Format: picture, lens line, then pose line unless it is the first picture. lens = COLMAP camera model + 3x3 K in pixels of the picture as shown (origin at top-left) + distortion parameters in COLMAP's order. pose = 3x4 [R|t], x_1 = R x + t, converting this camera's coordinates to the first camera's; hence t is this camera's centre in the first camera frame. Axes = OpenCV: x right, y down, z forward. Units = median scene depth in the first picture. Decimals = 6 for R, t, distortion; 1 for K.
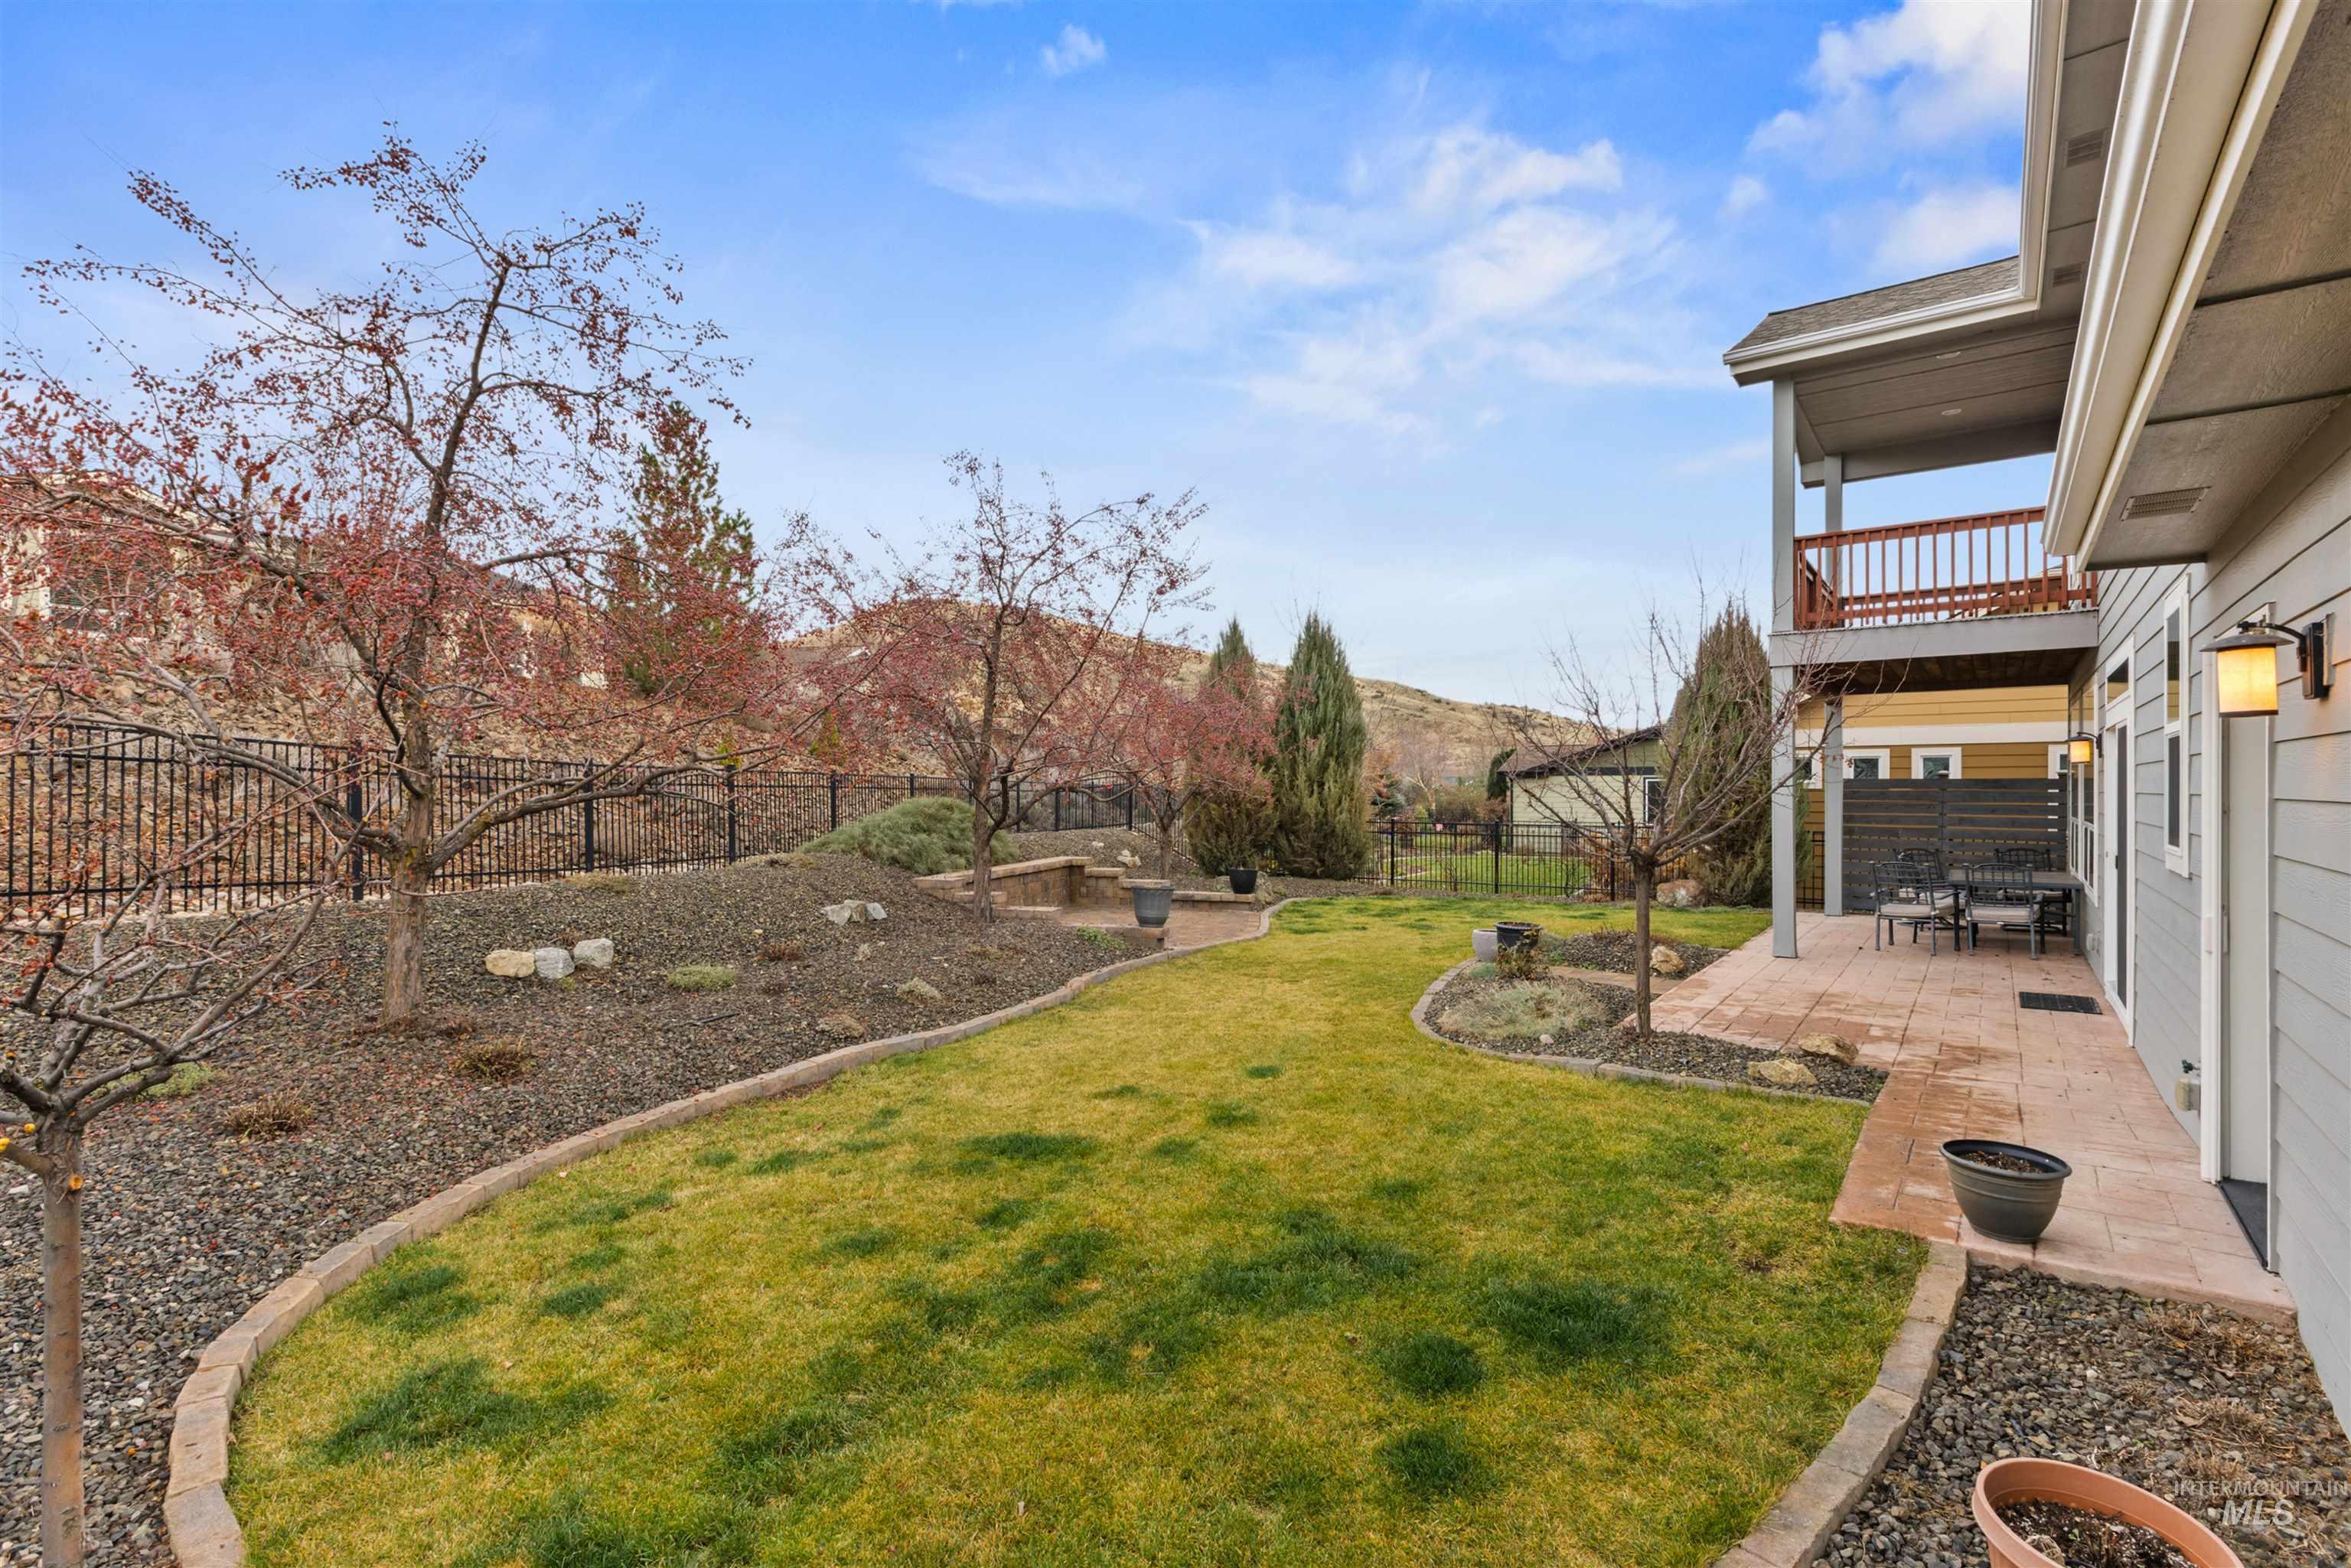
lens RADIAL K [[1083.2, 0, 1177.2], [0, 1083.2, 768.0], [0, 0, 1]] dist [-0.001042, -0.000049]
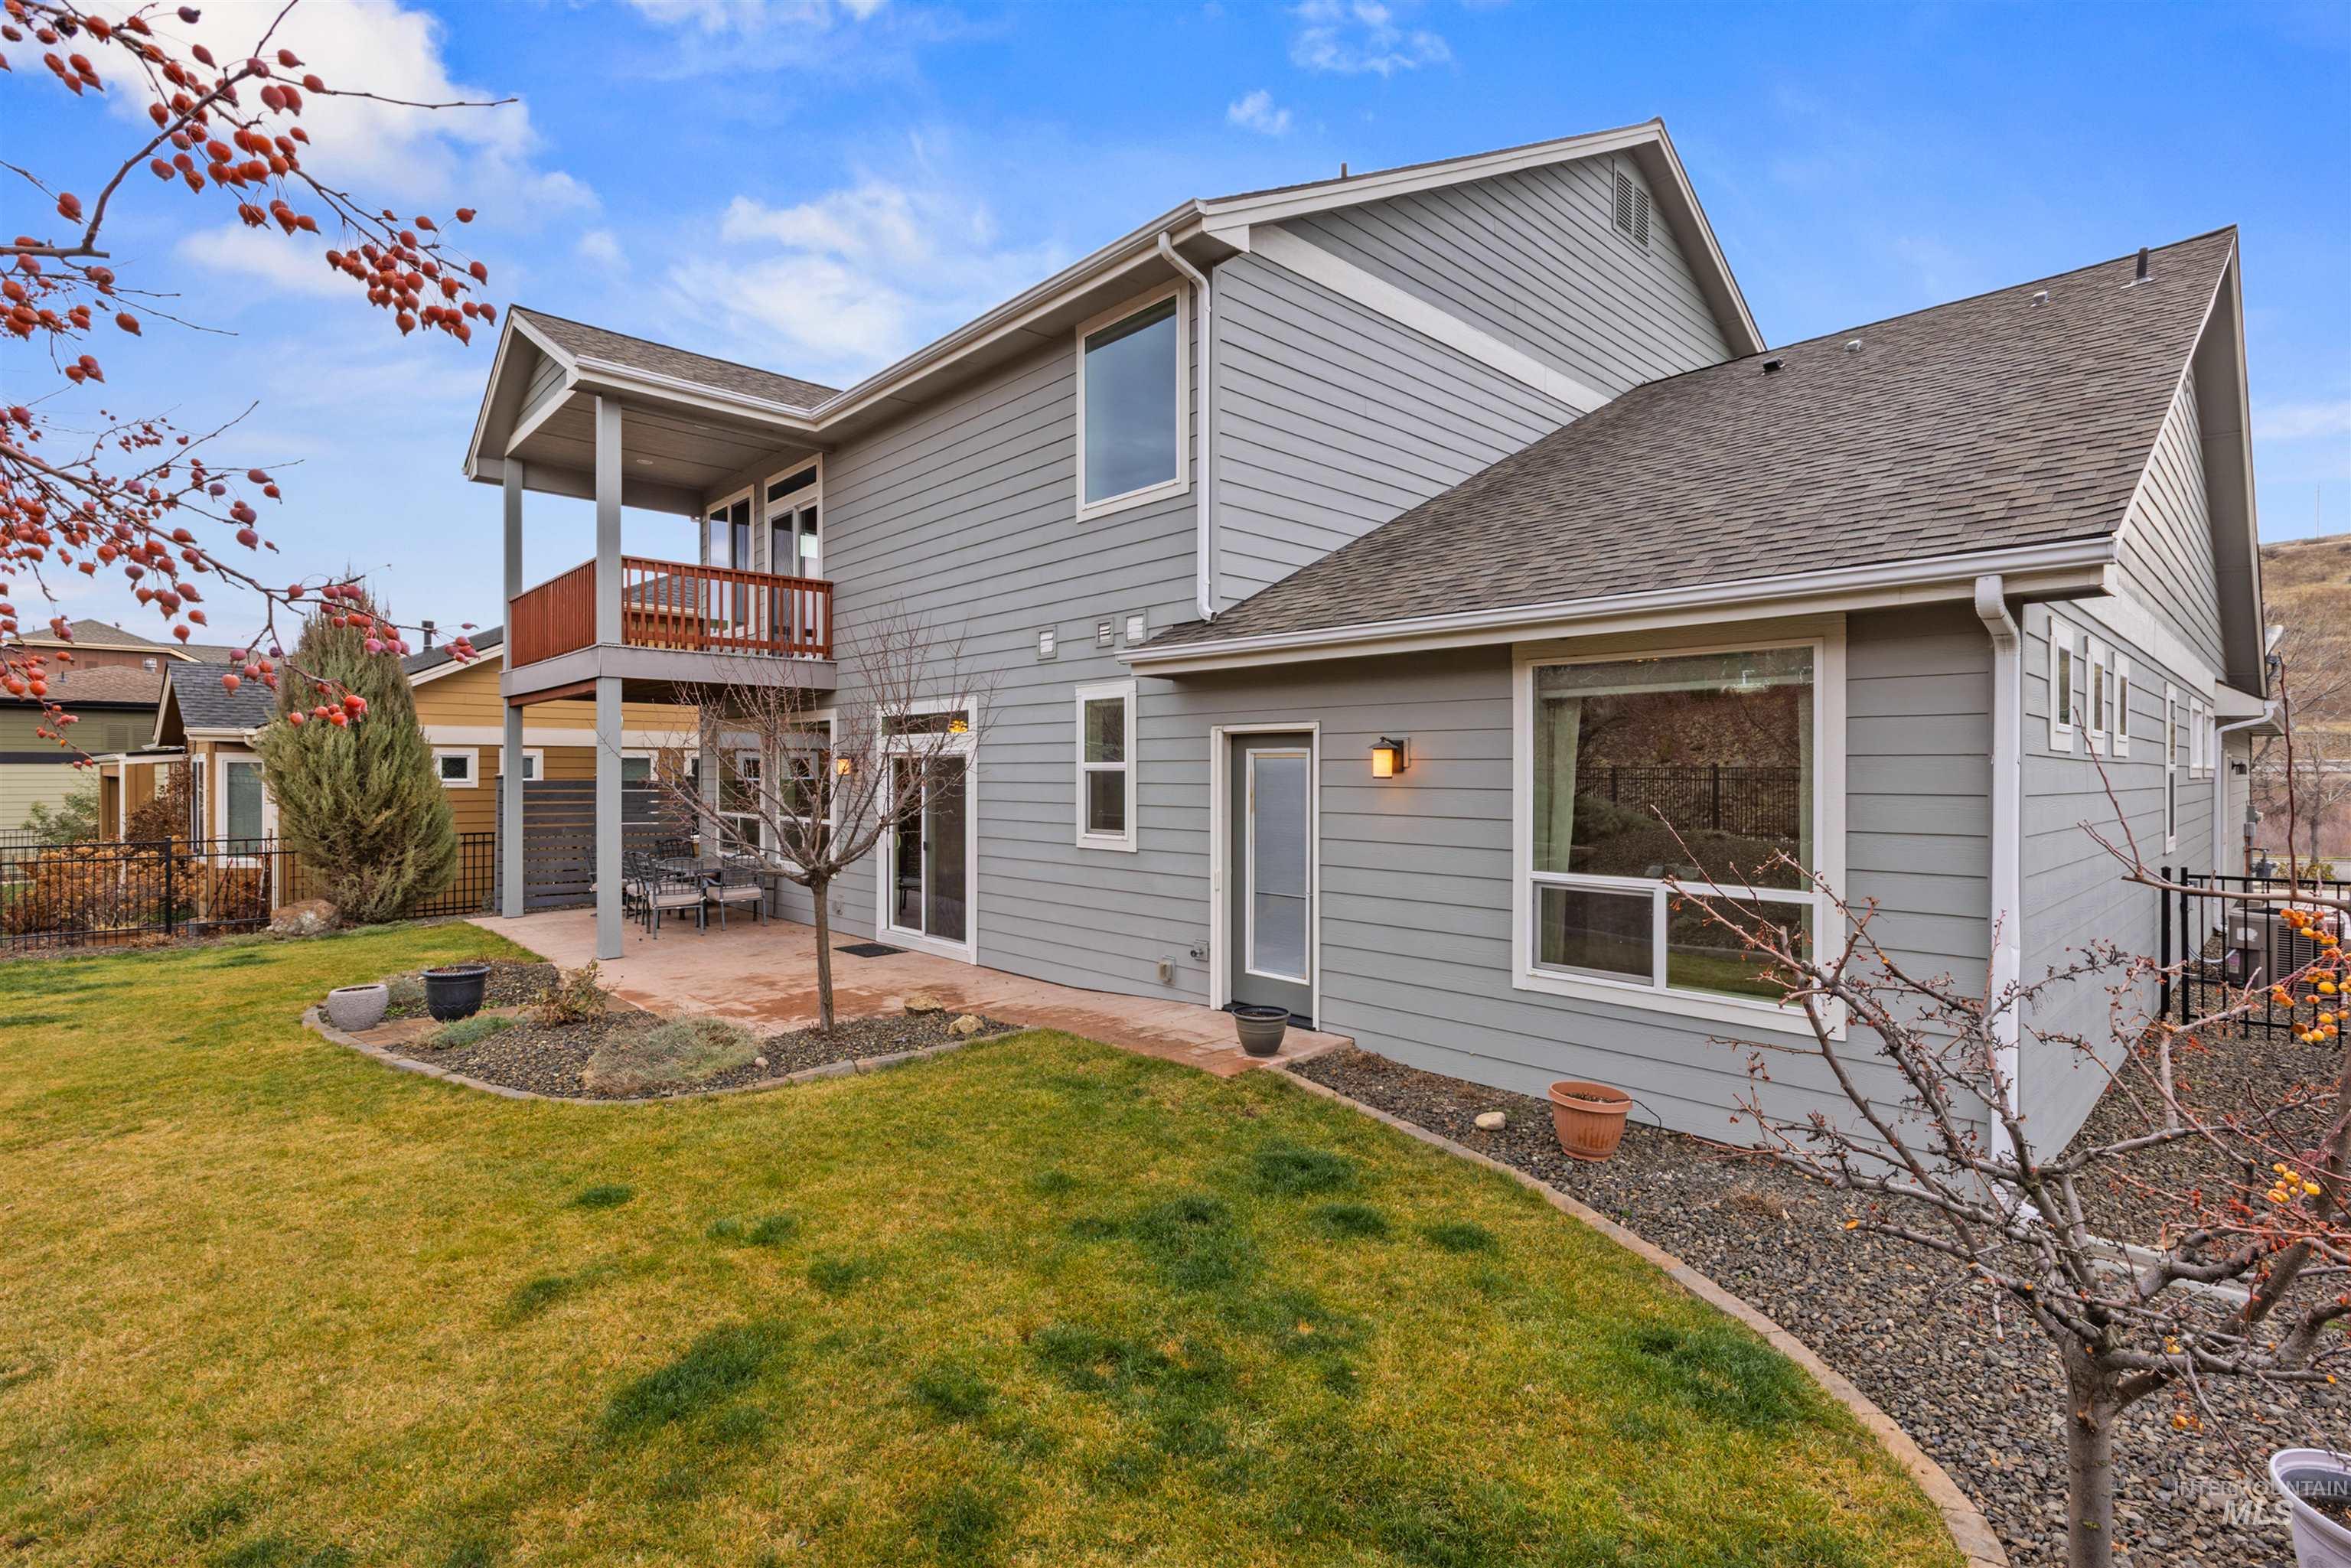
lens RADIAL K [[1079.0, 0, 1182.1], [0, 1079.0, 762.0], [0, 0, 1]] dist [-0.000982, 0.000112]
pose [[0.165114, 0.007661, 0.986245, -0.833801], [-0.017260, 0.999839, -0.004877, -0.041026], [-0.986124, -0.016218, 0.165219, 0.660619]]
